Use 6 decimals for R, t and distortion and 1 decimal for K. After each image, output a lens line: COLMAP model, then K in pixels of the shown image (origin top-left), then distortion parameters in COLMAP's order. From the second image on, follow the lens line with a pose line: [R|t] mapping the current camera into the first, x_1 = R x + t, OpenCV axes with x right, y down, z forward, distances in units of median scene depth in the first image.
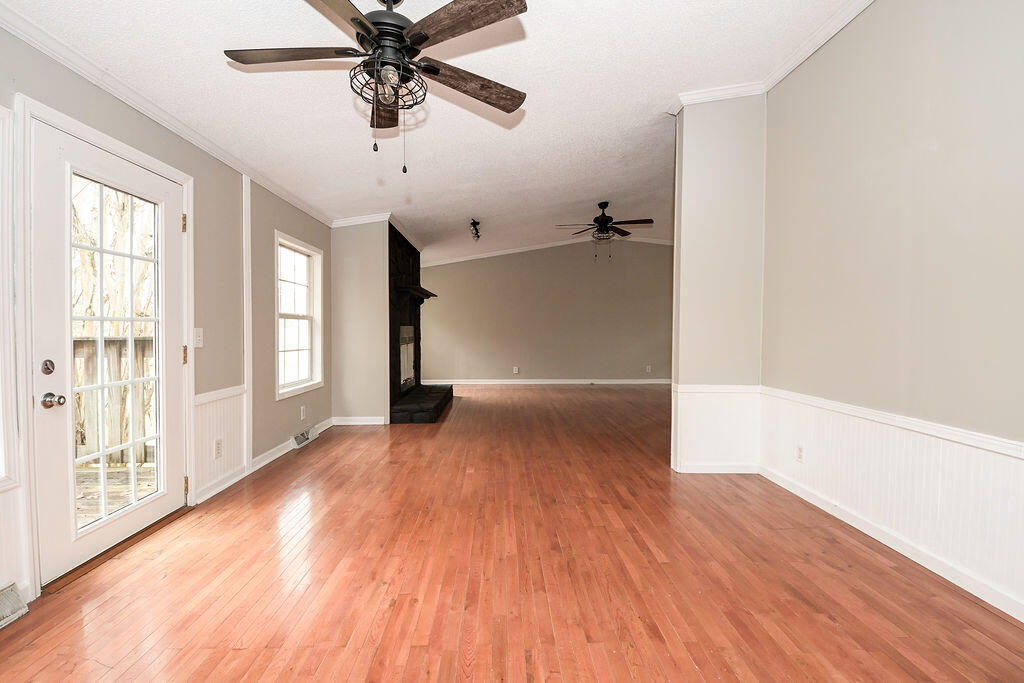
lens RADIAL K [[451.9, 0, 512.0], [0, 451.9, 341.5], [0, 0, 1]] dist [0.000233, 0.000060]
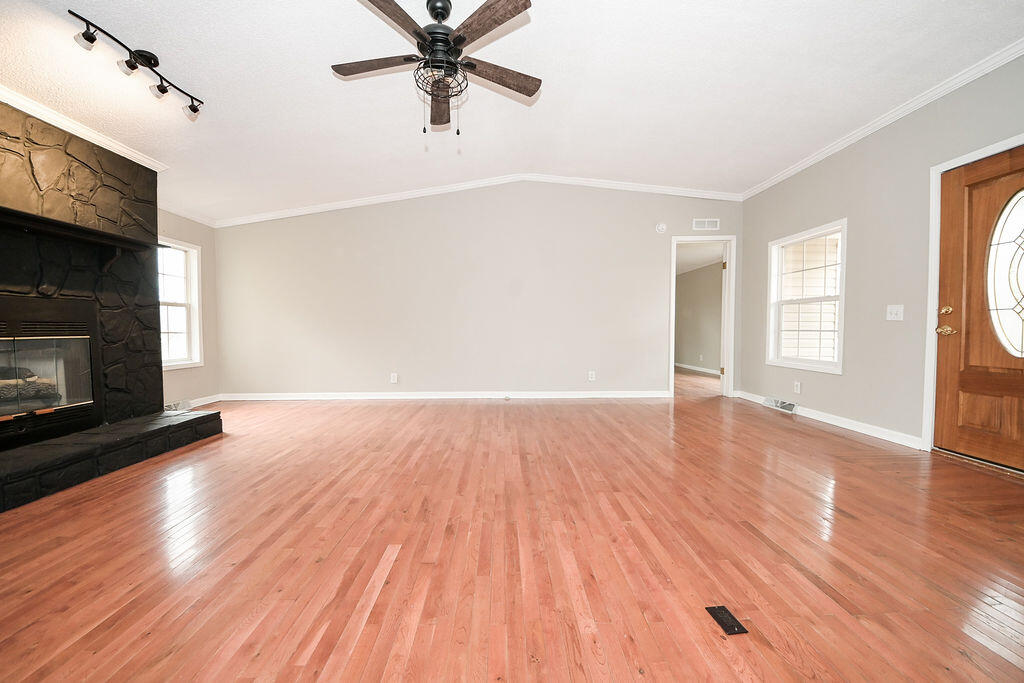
lens RADIAL K [[373.4, 0, 512.0], [0, 373.4, 341.5], [0, 0, 1]] dist [0.000431, -0.007129]
pose [[0.999961, -0.002124, -0.008534, 0.456588], [0.002166, 0.999985, 0.004984, 0.015682], [0.008523, -0.005002, 0.999951, 1.077222]]
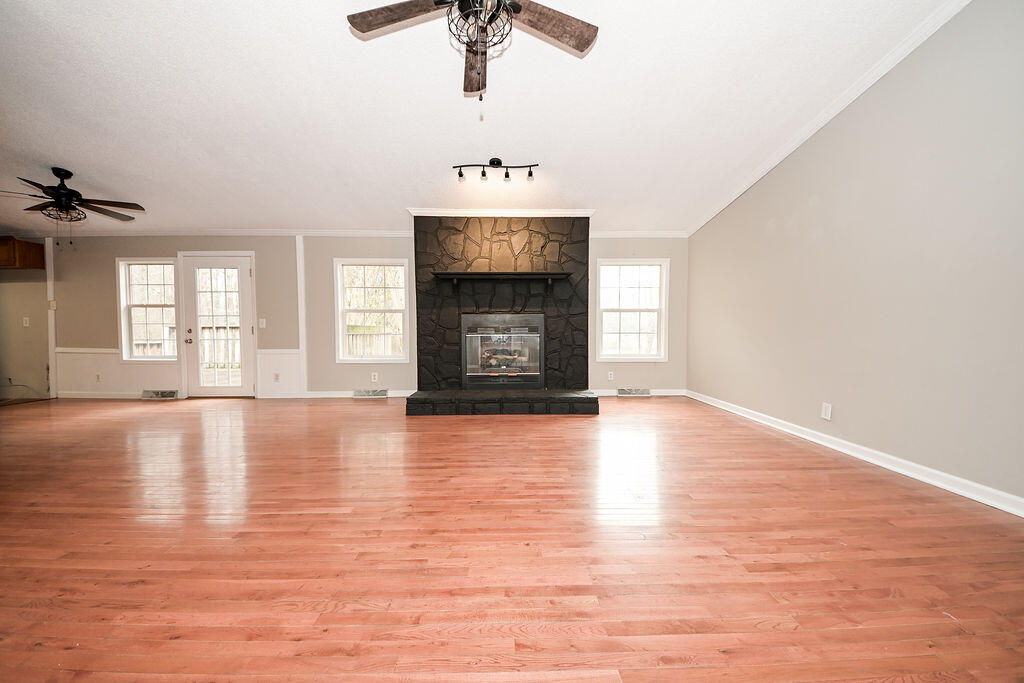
lens RADIAL K [[360.6, 0, 512.0], [0, 360.6, 341.5], [0, 0, 1]] dist [0.041051, -0.025070]
pose [[-0.015003, 0.029787, -0.999444, 0.822821], [-0.026792, 0.999185, 0.030182, -0.004510], [0.999528, 0.027230, -0.014193, 1.739581]]
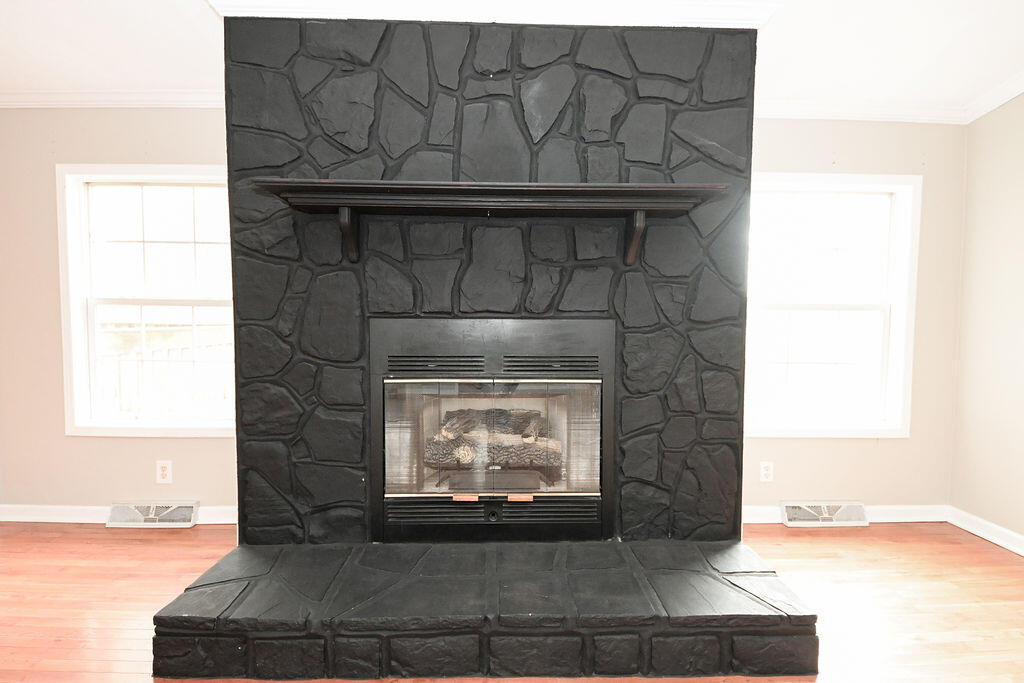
lens RADIAL K [[470.7, 0, 512.0], [0, 470.7, 341.5], [0, 0, 1]] dist [0.000150, -0.000190]
pose [[-0.012573, 0.051458, -0.998596, 0.135439], [-0.037061, 0.997965, 0.051892, -0.062245], [0.999234, 0.037661, -0.010641, 1.716120]]
